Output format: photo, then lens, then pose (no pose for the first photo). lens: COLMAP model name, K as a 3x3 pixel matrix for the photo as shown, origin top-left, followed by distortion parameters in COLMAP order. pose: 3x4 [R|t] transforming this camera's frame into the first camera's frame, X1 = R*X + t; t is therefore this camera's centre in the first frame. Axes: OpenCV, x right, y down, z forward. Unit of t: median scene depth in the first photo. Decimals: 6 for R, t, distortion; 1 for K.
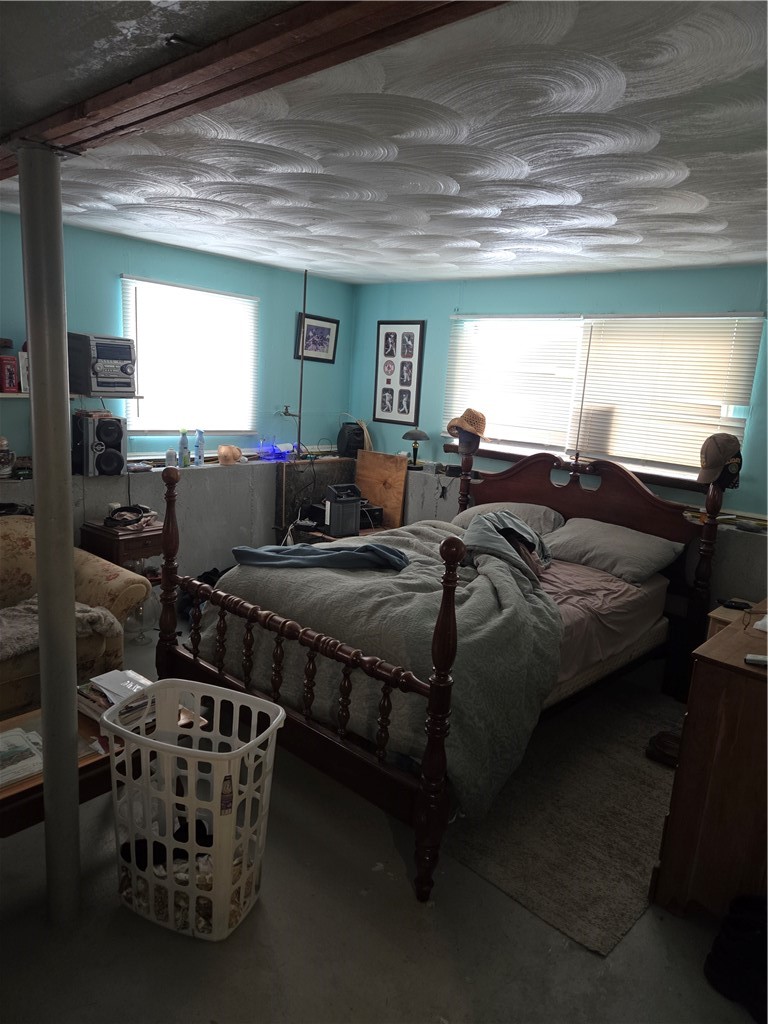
lens RADIAL K [[682.7, 0, 384.2], [0, 682.7, 500.9], [0, 0, 1]] dist [0.078502, -0.071668]
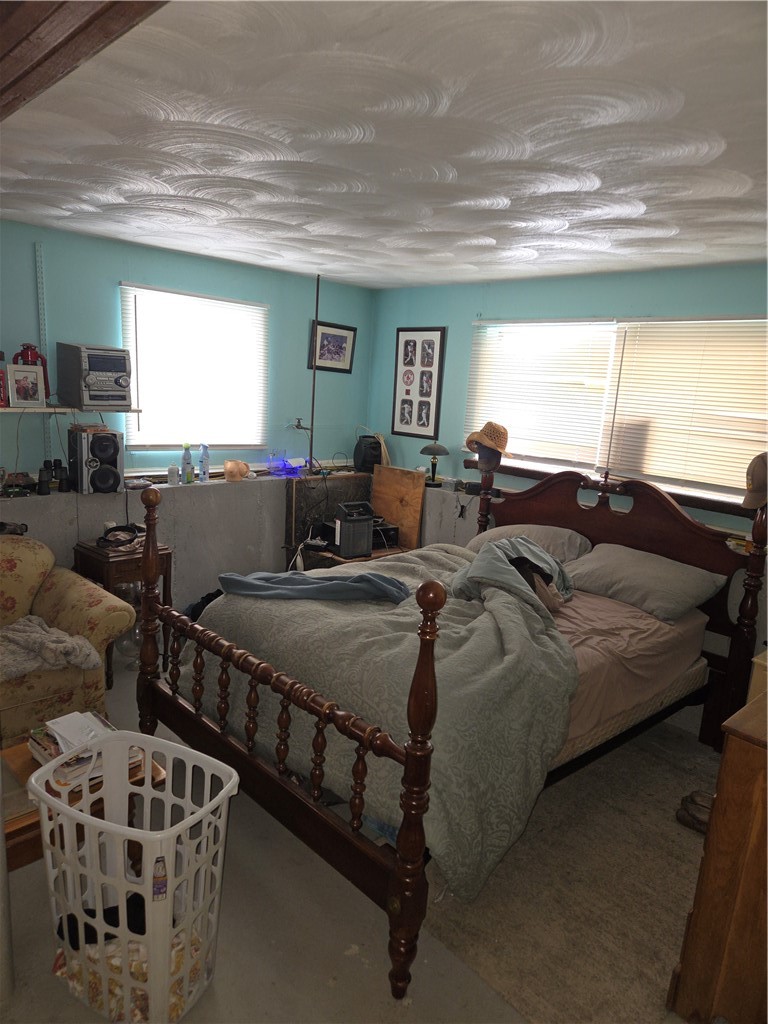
lens RADIAL K [[678.6, 0, 380.2], [0, 678.6, 512.2], [0, 0, 1]] dist [0.078416, -0.074646]
pose [[0.997123, 0.009697, -0.075172, 0.059070], [-0.009233, 0.999936, 0.006513, -0.022070], [0.075230, -0.005801, 0.997149, 0.090703]]
